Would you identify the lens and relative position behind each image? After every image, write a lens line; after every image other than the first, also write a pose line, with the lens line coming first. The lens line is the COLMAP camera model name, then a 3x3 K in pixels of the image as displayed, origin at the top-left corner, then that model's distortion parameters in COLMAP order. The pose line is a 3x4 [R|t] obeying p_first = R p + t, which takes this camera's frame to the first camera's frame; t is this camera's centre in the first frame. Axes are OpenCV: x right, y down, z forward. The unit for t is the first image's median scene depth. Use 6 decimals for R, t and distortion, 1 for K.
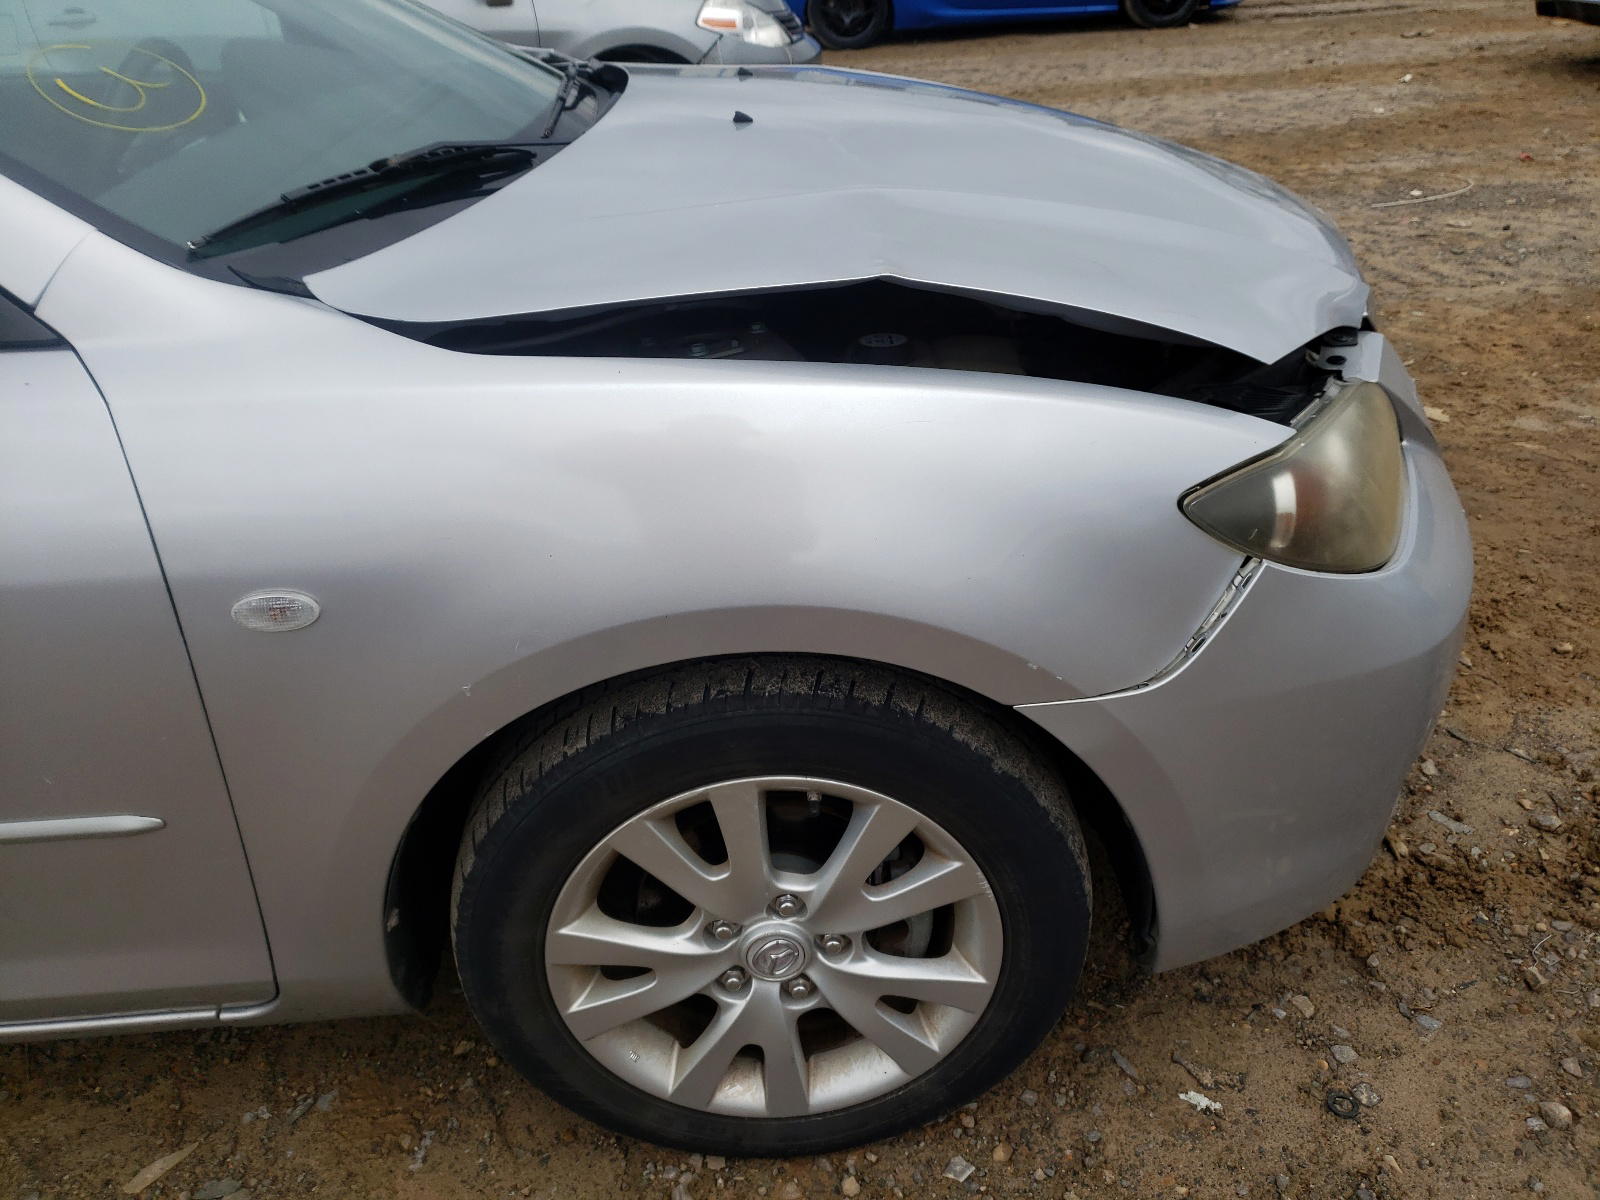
lens RADIAL K [[1211.1, 0, 800.5], [0, 1211.1, 606.9], [0, 0, 1]] dist [0.010170, 0.000848]
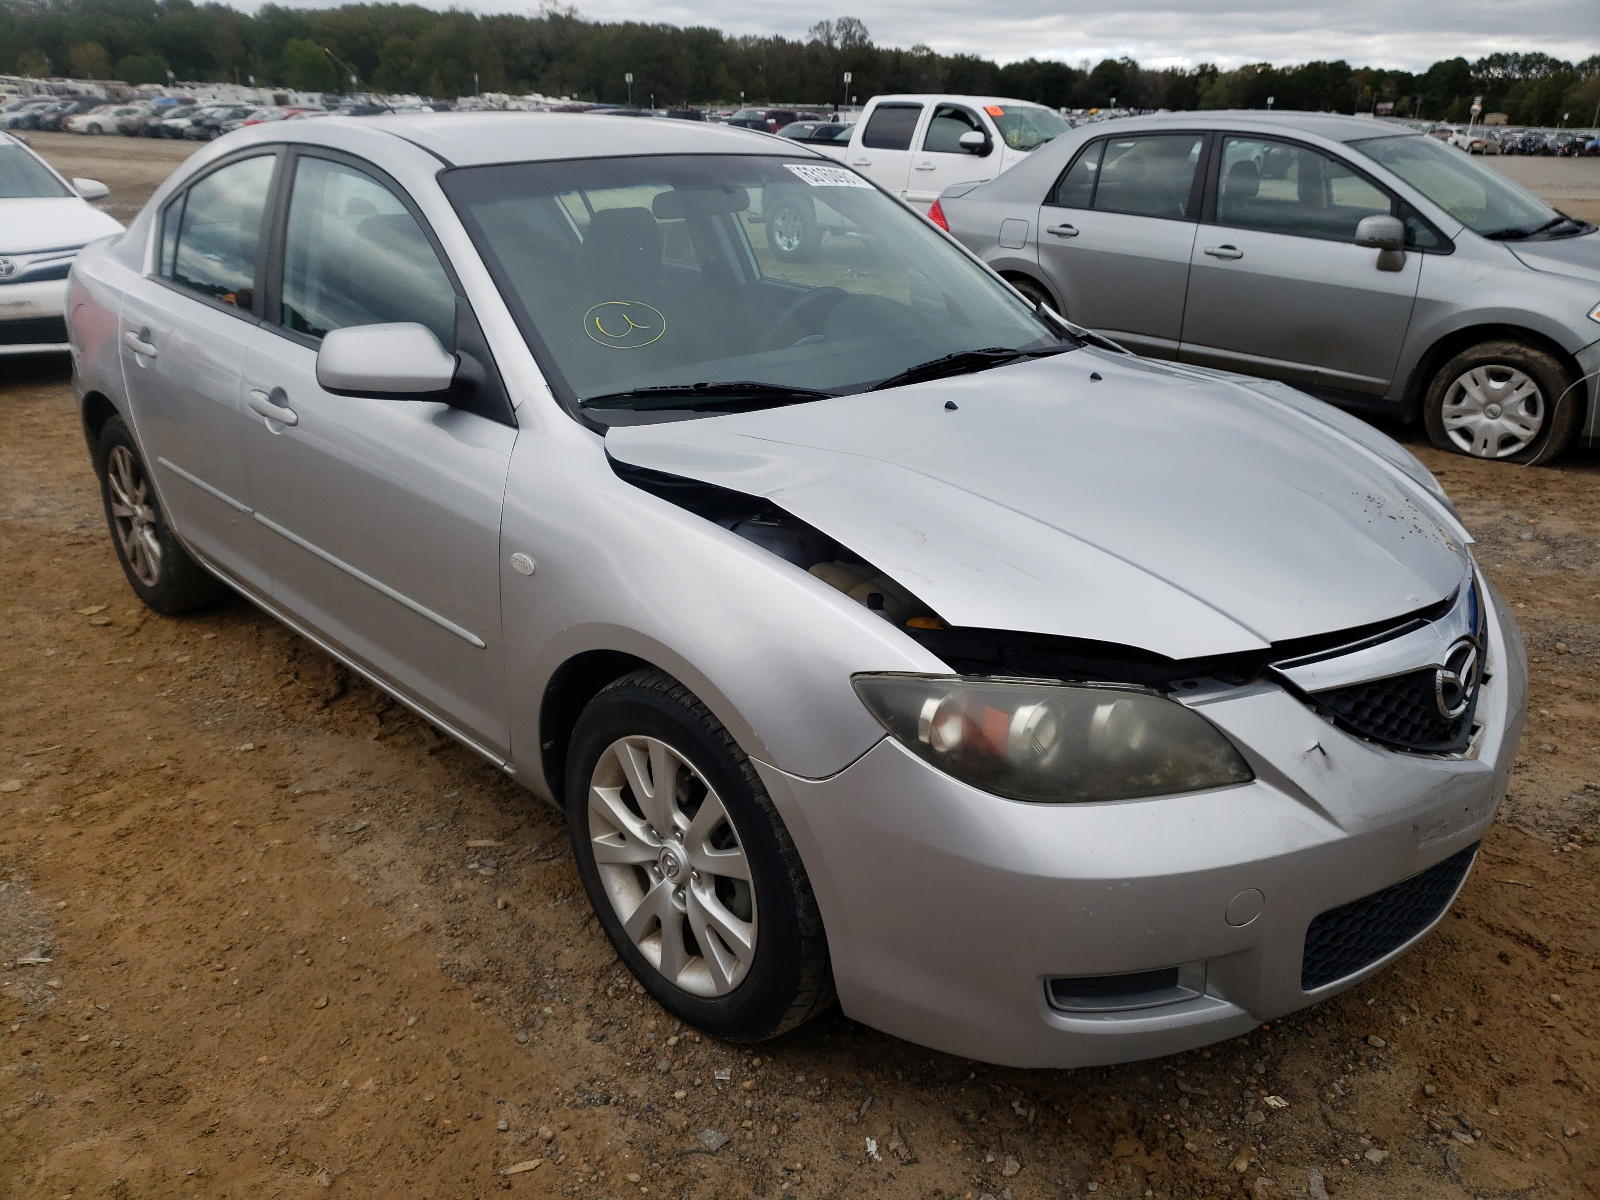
lens RADIAL K [[1211.1, 0, 803.1], [0, 1211.1, 596.7], [0, 0, 1]] dist [0.010170, 0.000848]
pose [[0.668832, 0.329809, -0.666251, 1.081041], [-0.421087, 0.906645, 0.026092, -0.166246], [0.612658, 0.263099, 0.745271, -0.232345]]
